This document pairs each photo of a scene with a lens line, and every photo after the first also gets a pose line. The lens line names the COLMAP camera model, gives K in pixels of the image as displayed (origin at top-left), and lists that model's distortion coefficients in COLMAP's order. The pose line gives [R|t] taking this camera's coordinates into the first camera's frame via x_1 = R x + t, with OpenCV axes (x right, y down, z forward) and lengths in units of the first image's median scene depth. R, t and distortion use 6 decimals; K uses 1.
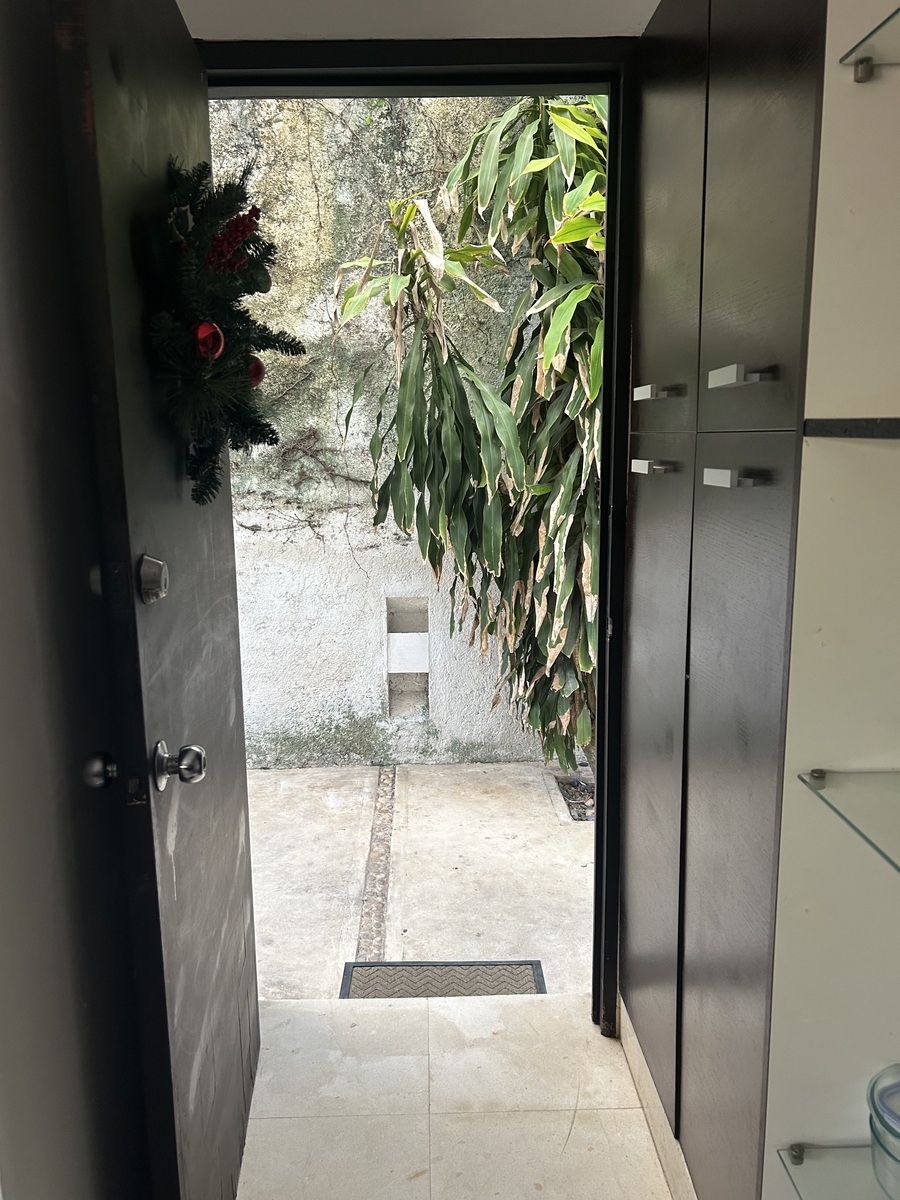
lens RADIAL K [[904.0, 0, 450.0], [0, 904.0, 600.0], [0, 0, 1]] dist [0.069524, -0.070636]
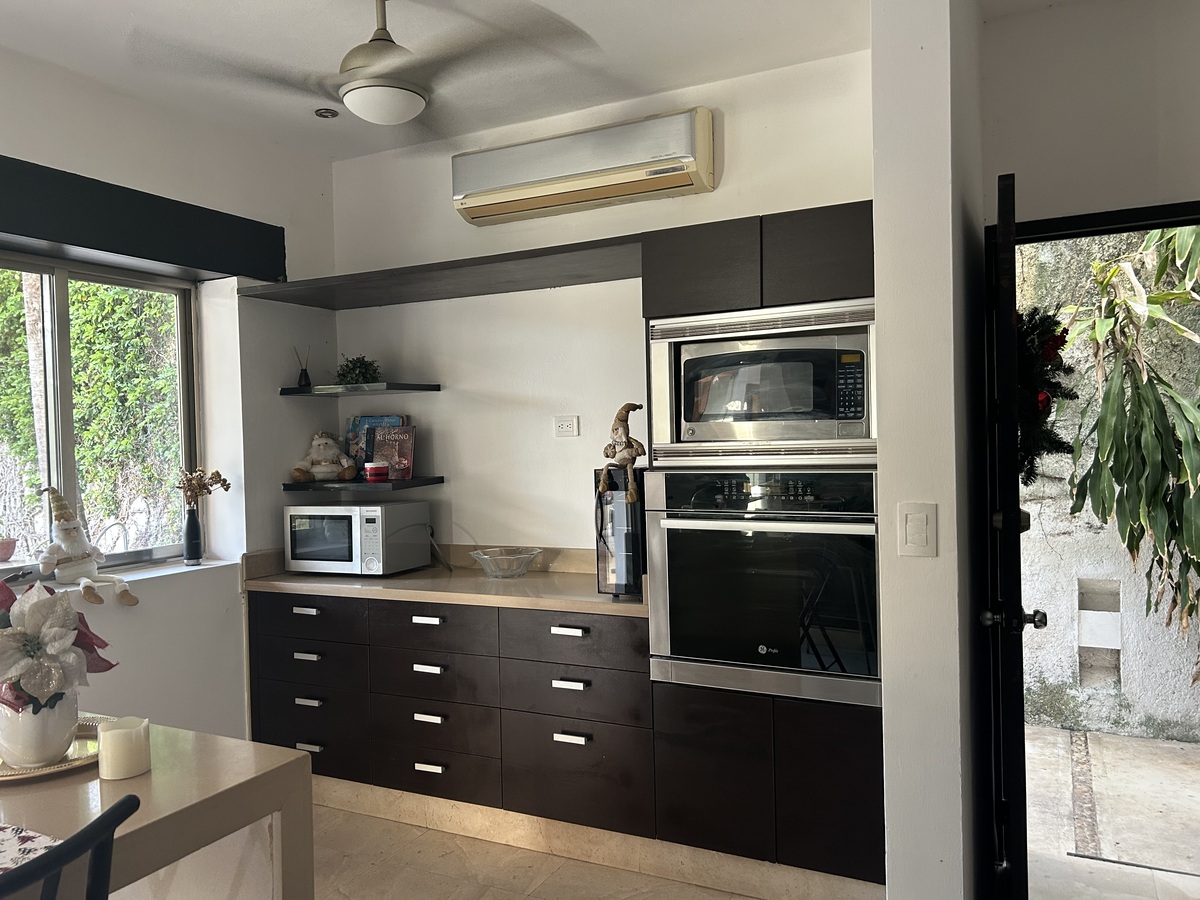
lens RADIAL K [[904.0, 0, 600.0], [0, 904.0, 450.0], [0, 0, 1]] dist [0.069524, -0.070636]
pose [[0.879190, 0.000183, -0.476471, -0.053884], [-0.077532, 0.986727, -0.142684, 0.054616], [0.470121, 0.162388, 0.867535, -0.356805]]
